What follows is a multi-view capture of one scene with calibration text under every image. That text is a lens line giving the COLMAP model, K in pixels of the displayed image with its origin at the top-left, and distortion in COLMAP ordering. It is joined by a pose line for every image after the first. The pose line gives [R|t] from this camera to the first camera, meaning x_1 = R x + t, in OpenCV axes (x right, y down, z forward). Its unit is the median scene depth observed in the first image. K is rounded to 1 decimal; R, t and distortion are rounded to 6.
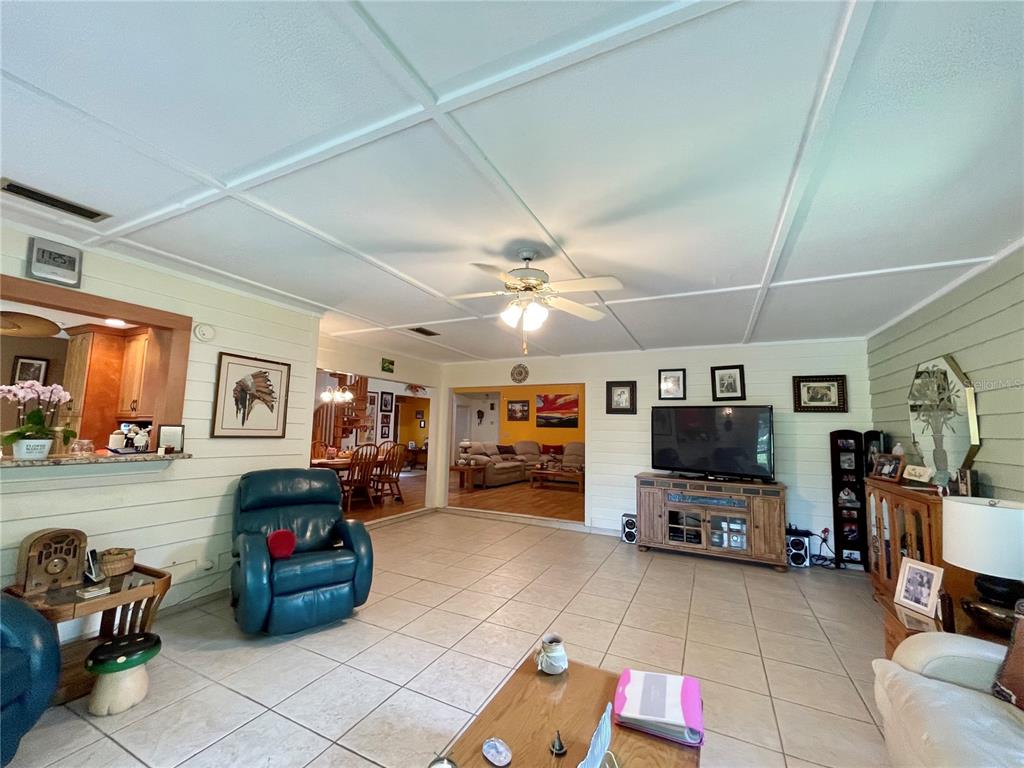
lens RADIAL K [[413.1, 0, 509.9], [0, 413.1, 385.8], [0, 0, 1]] dist [-0.001881, 0.001097]
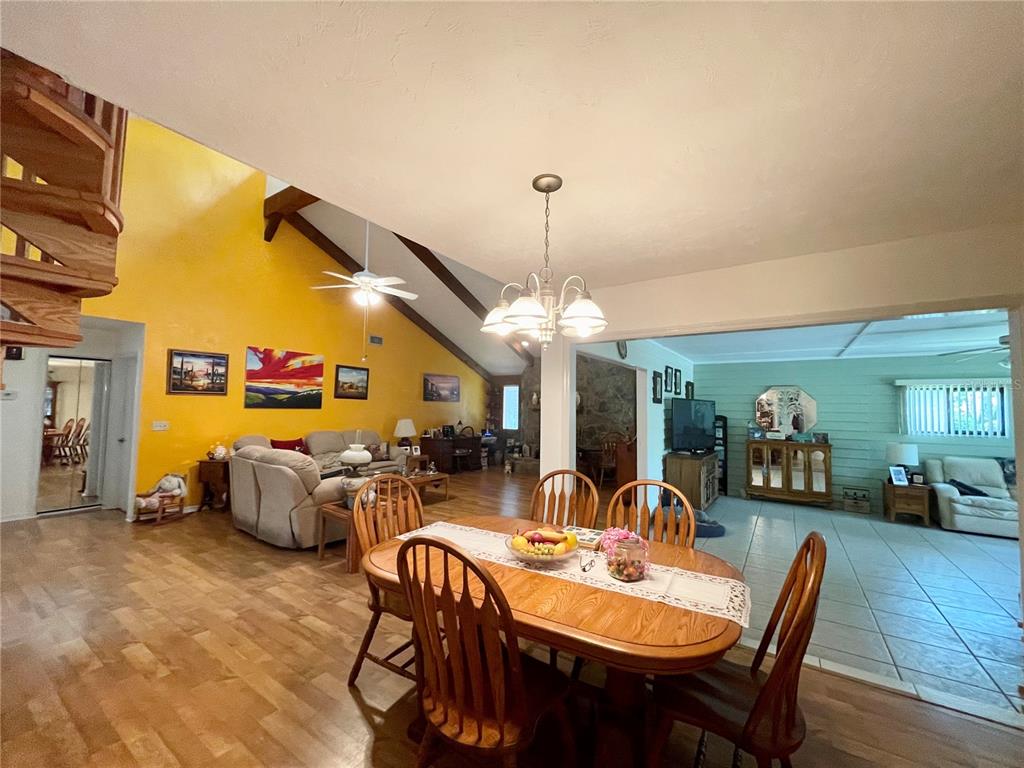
lens RADIAL K [[413.1, 0, 509.9], [0, 413.1, 385.8], [0, 0, 1]] dist [-0.001881, 0.001097]
pose [[0.135680, 0.033994, 0.990169, -1.271271], [-0.116372, 0.993040, -0.018146, 0.134097], [-0.983895, -0.112766, 0.138691, 1.899512]]
